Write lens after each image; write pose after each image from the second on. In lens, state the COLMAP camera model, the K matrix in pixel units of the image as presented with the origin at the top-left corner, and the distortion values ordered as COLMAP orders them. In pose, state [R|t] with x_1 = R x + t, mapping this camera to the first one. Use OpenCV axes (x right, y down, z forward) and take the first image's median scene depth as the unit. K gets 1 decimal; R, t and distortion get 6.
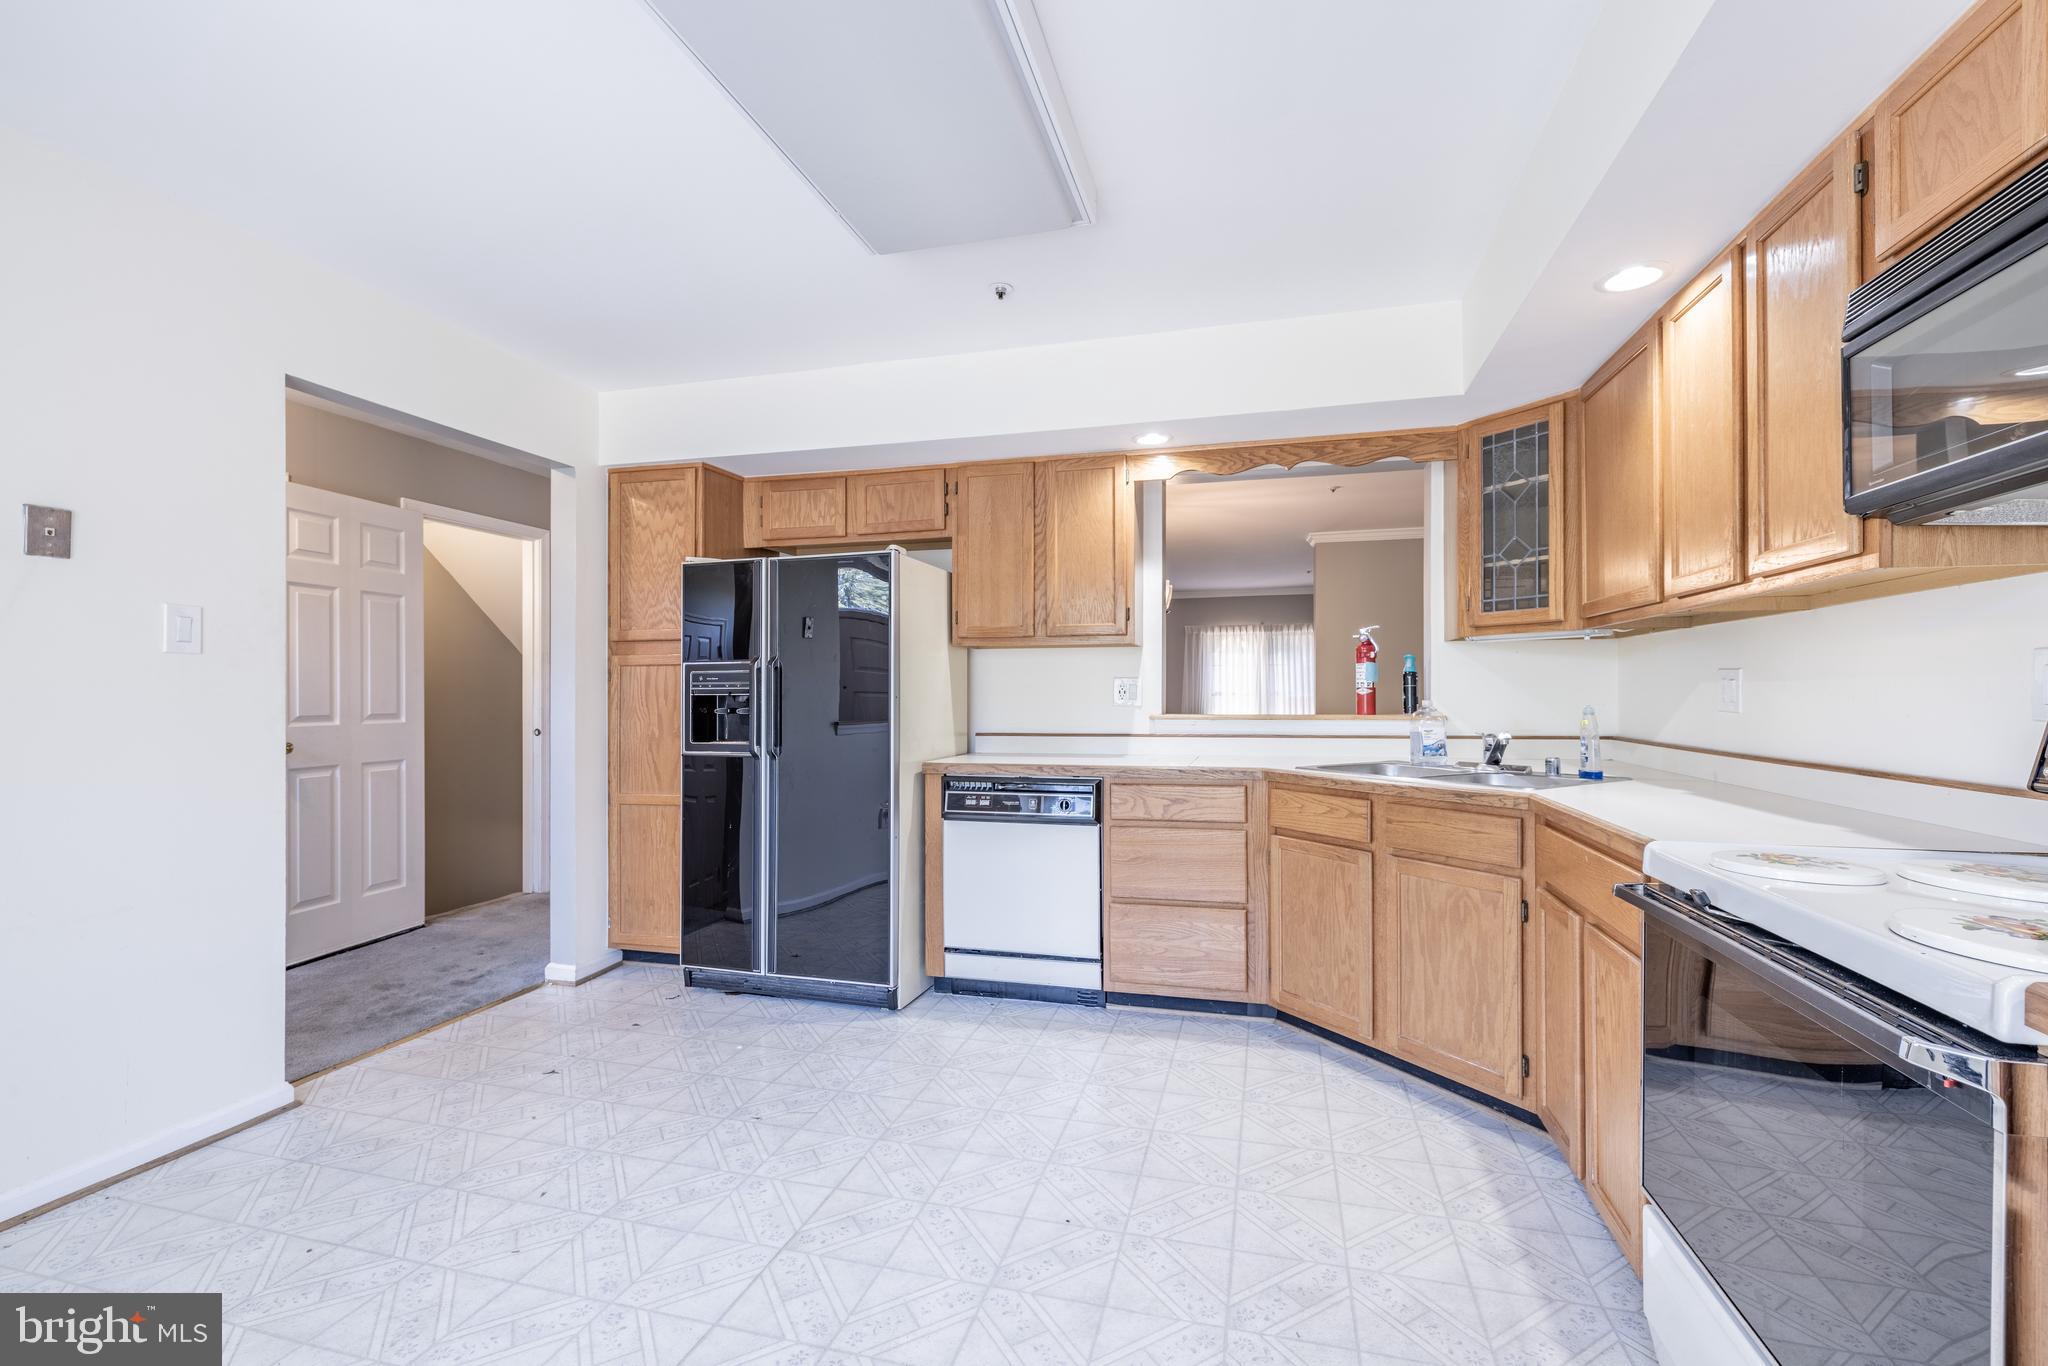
lens RADIAL K [[877.5, 0, 1037.6], [0, 877.5, 688.2], [0, 0, 1]] dist [-0.000726, -0.000013]
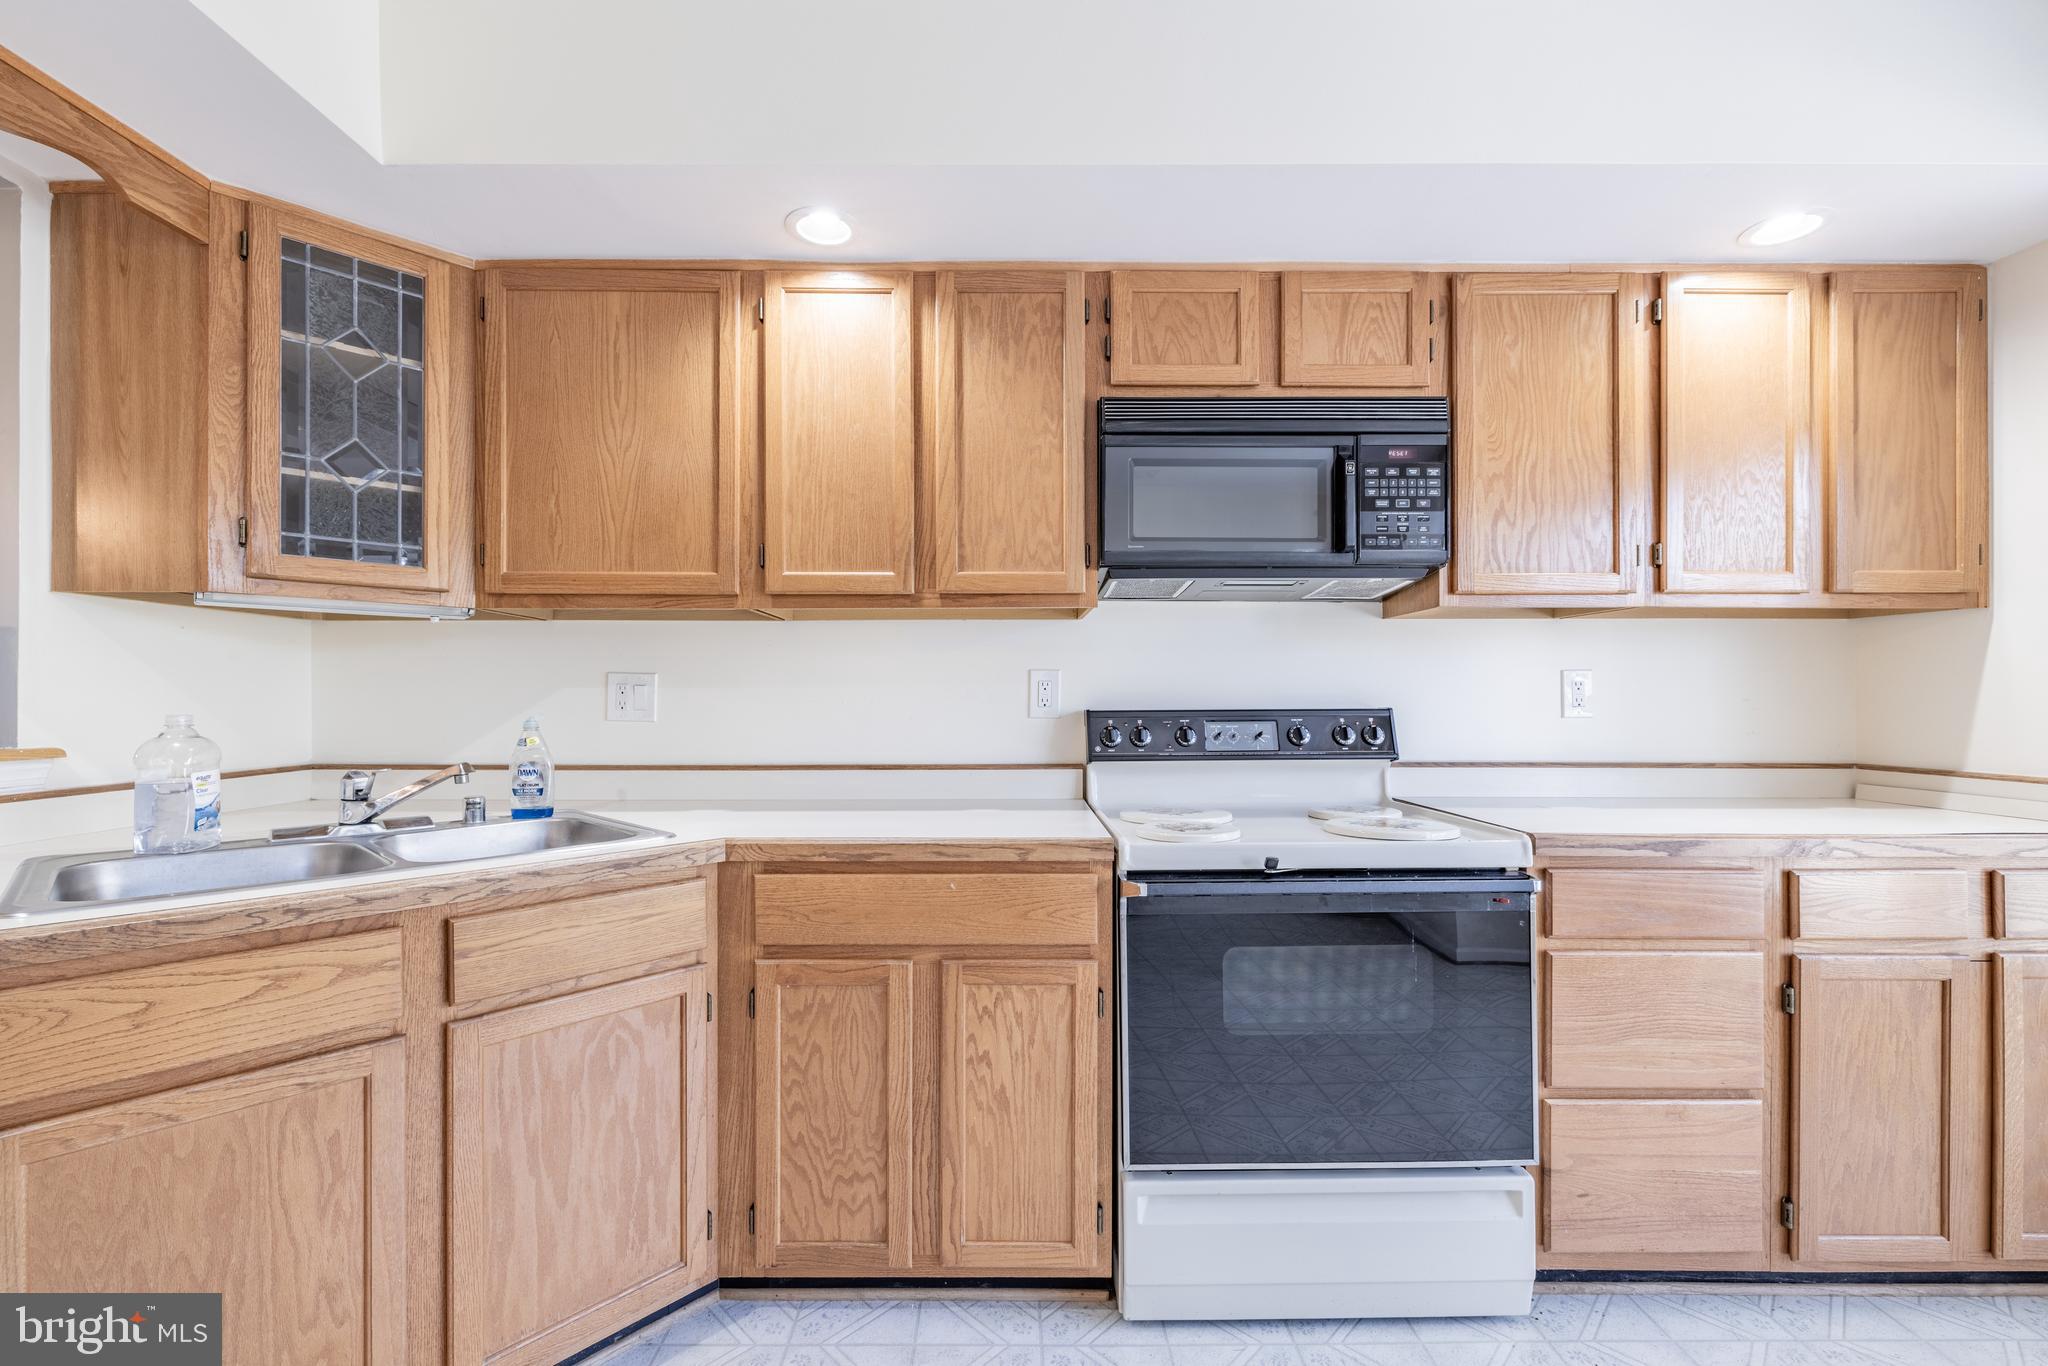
lens RADIAL K [[857.1, 0, 1017.3], [0, 857.1, 696.7], [0, 0, 1]] dist [-0.002708, -0.000076]
pose [[-0.267245, 0.004369, 0.963619, -0.126790], [-0.002703, 0.999982, -0.005283, 0.004645], [-0.963625, -0.004017, -0.267229, 0.662067]]
